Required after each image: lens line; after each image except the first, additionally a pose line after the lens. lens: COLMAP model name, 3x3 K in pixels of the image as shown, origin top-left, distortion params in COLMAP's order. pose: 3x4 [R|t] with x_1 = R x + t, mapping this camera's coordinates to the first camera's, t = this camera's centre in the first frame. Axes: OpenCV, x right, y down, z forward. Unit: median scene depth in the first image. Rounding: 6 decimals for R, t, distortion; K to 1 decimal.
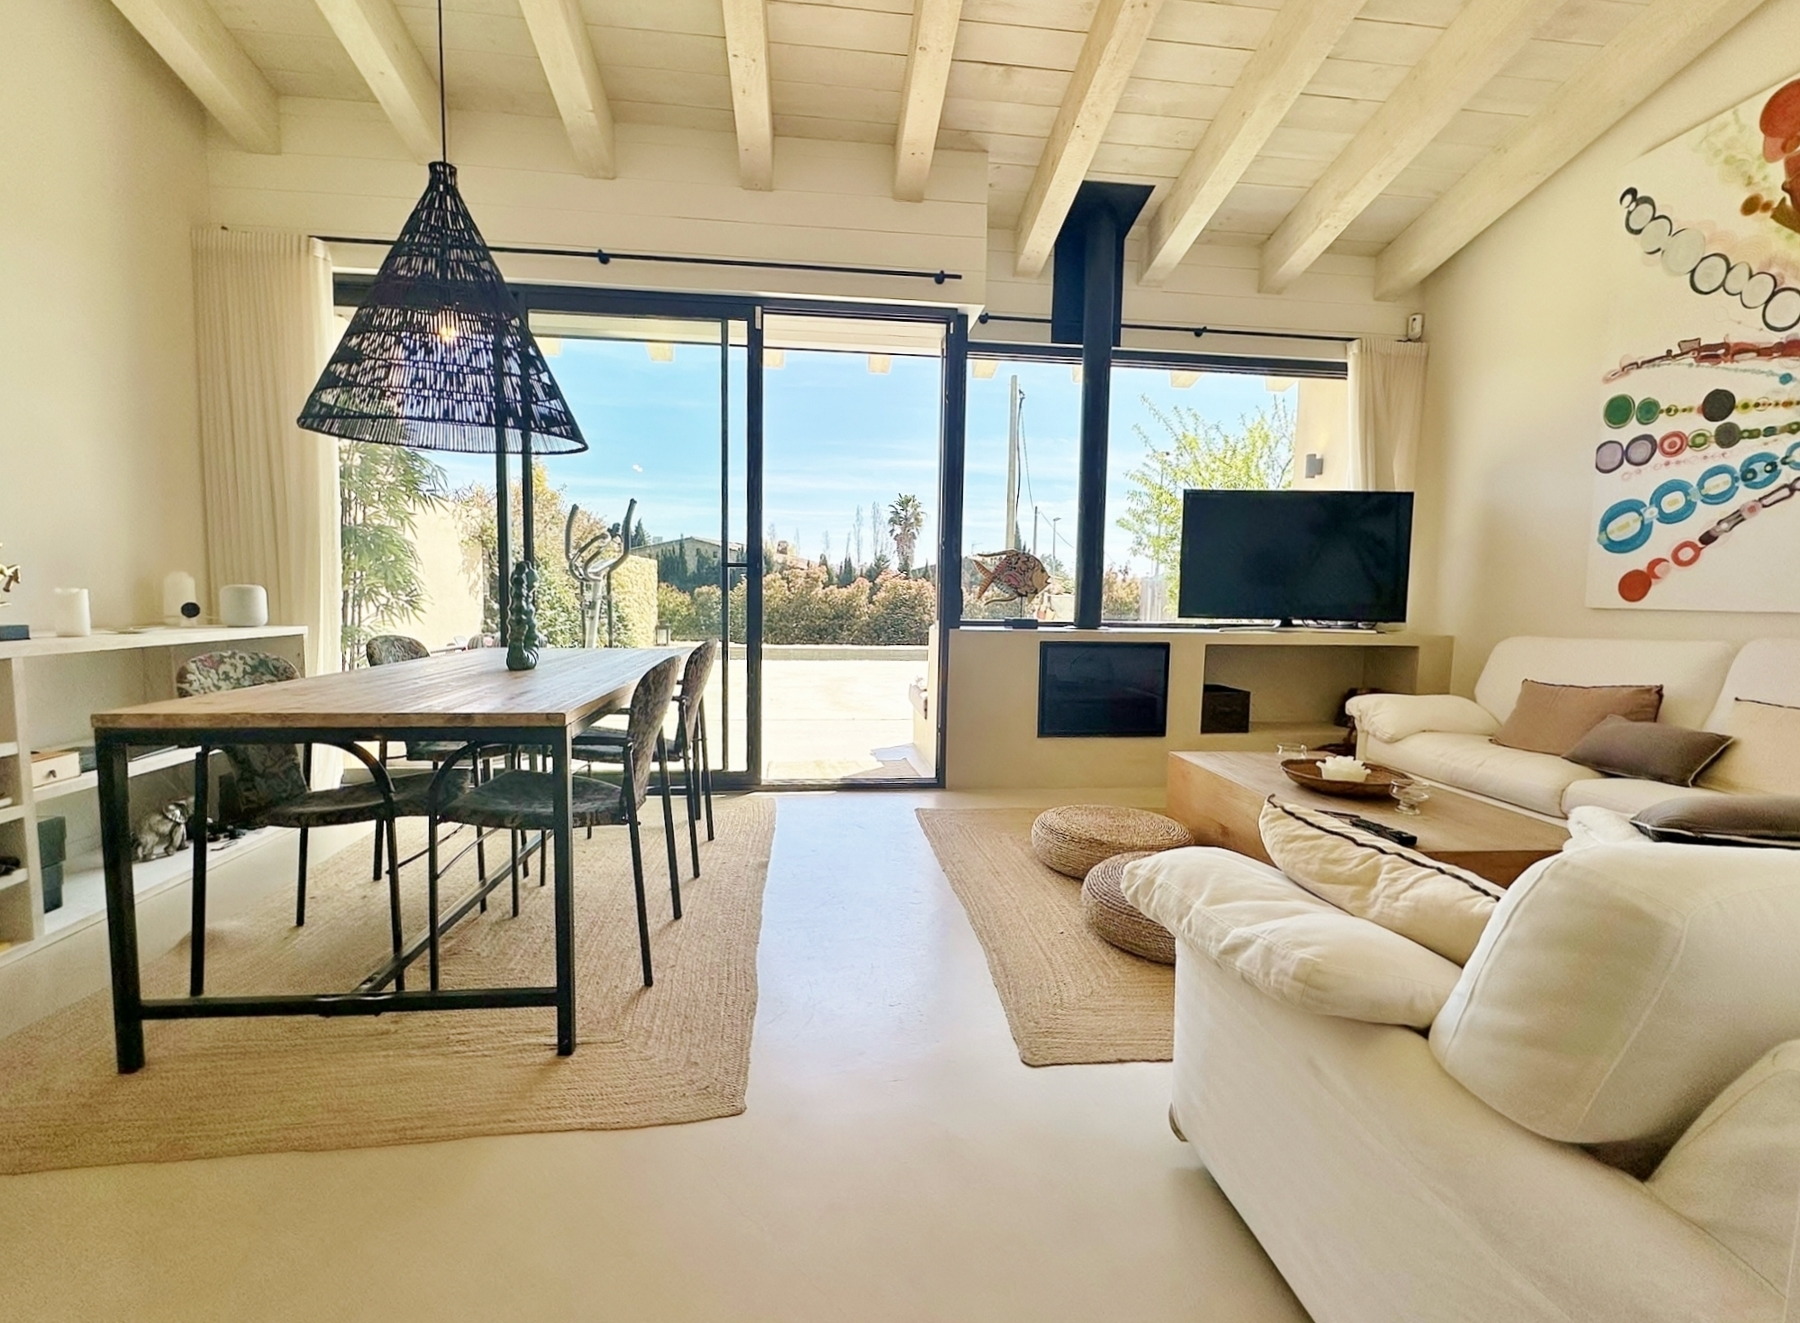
lens RADIAL K [[796.8, 0, 900.0], [0, 796.8, 661.5], [0, 0, 1]] dist [-0.000734, -0.000504]
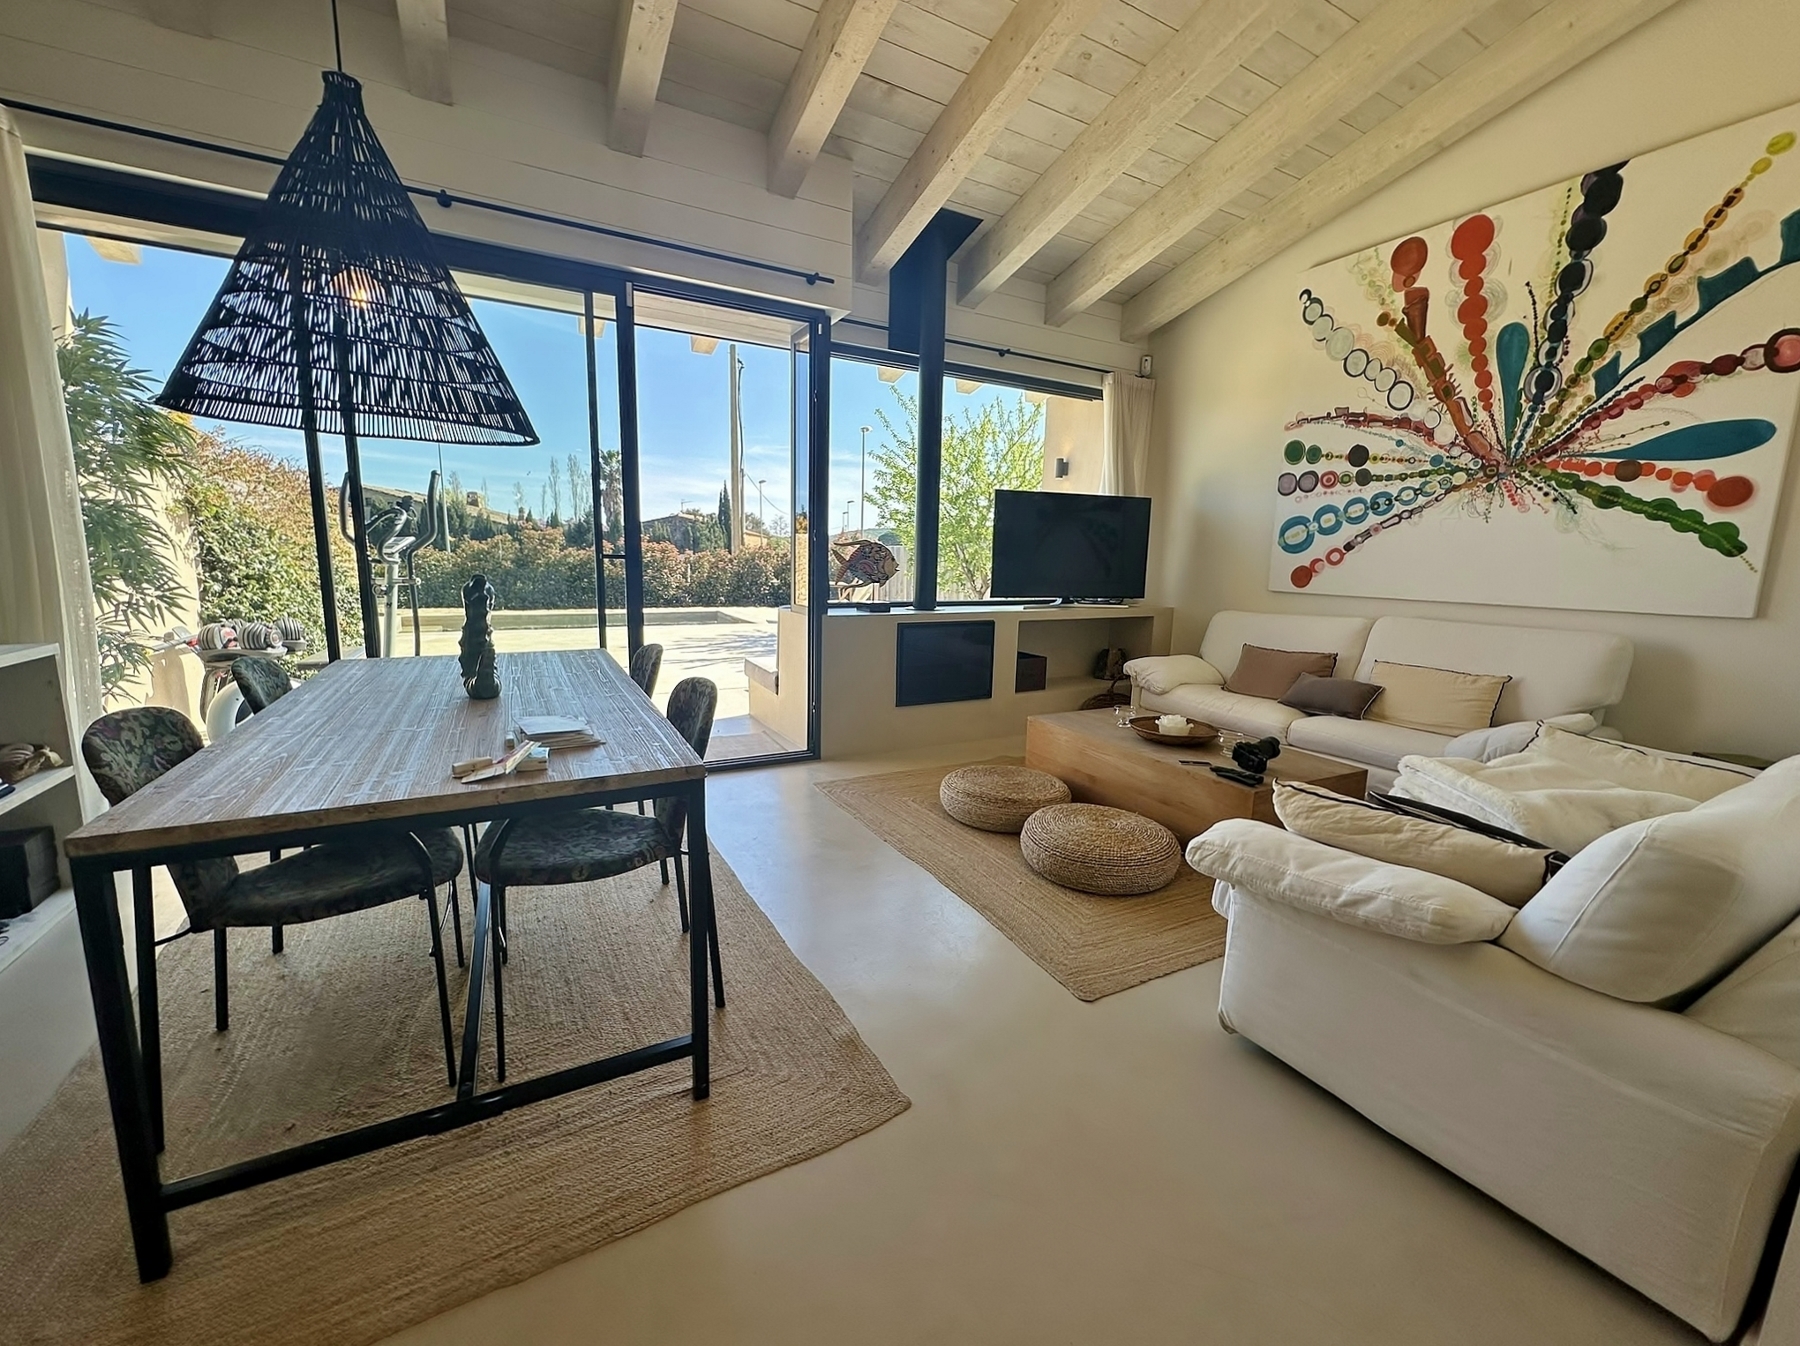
lens RADIAL K [[720.2, 0, 900.0], [0, 720.2, 673.0], [0, 0, 1]] dist [-0.002848, 0.000078]
pose [[0.925112, -0.056752, 0.375428, -0.254077], [0.024157, 0.995561, 0.090968, -0.057883], [-0.378924, -0.075087, 0.922377, 0.057631]]
